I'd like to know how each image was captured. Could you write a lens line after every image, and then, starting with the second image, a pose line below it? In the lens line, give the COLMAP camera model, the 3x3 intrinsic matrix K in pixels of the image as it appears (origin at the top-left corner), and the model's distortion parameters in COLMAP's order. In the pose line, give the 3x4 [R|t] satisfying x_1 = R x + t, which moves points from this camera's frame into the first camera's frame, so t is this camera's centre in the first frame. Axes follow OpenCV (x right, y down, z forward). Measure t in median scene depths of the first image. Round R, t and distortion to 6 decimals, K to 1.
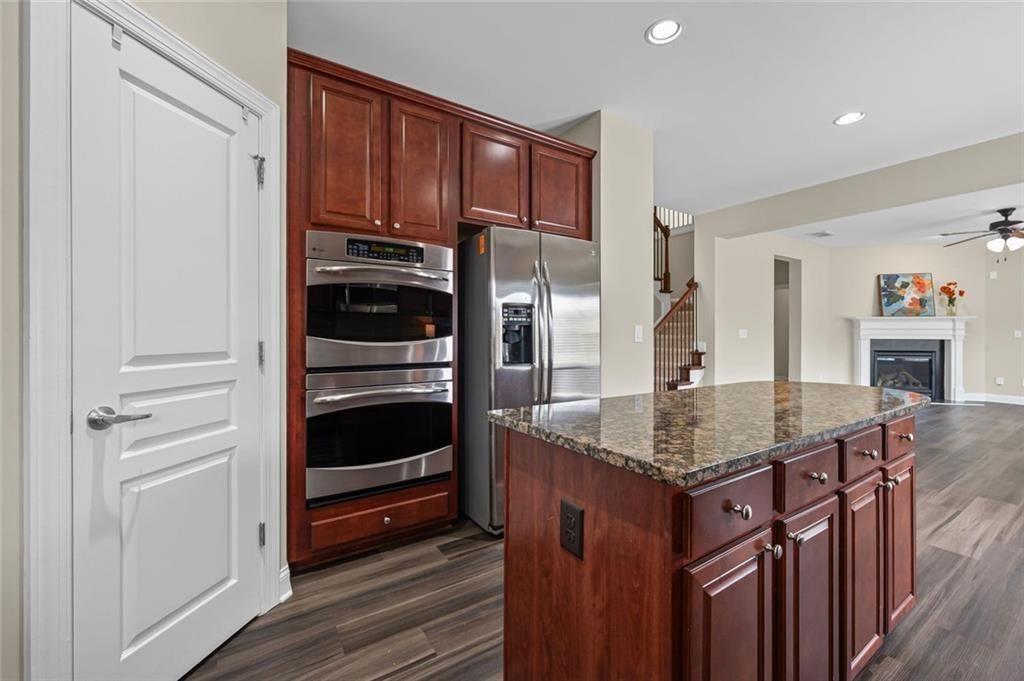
lens RADIAL K [[405.8, 0, 505.6], [0, 405.8, 335.0], [0, 0, 1]] dist [-0.007378, 0.000168]
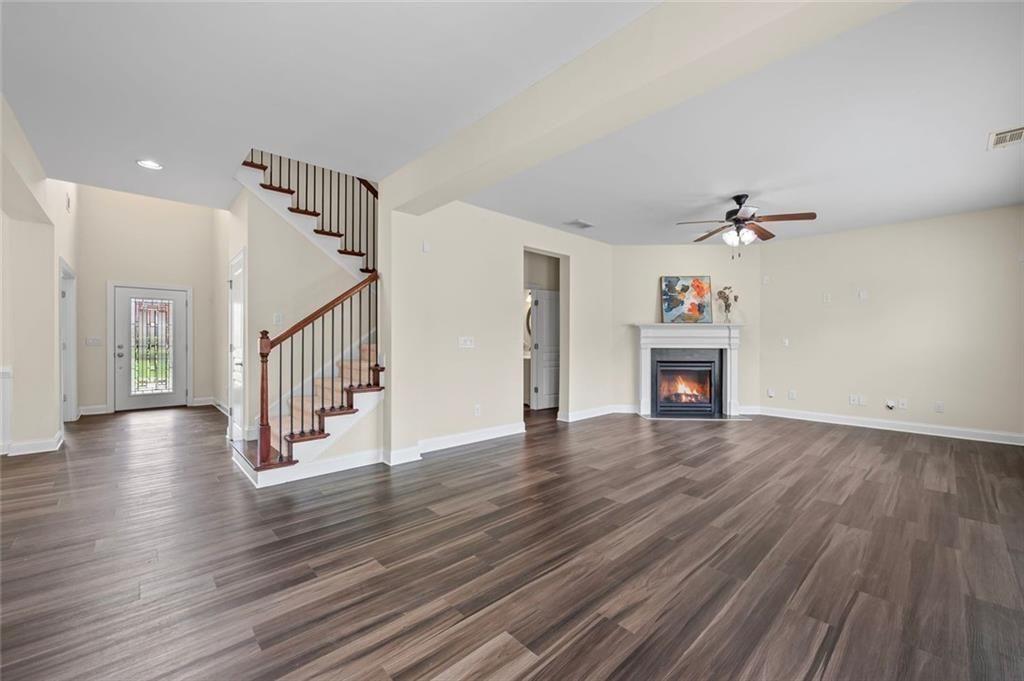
lens RADIAL K [[405.8, 0, 509.6], [0, 405.8, 341.2], [0, 0, 1]] dist [-0.007378, 0.000168]
pose [[0.981943, 0.000743, 0.189177, 0.439639], [0.000212, 0.999987, -0.005025, -0.000988], [-0.189178, 0.004974, 0.981930, 0.181678]]
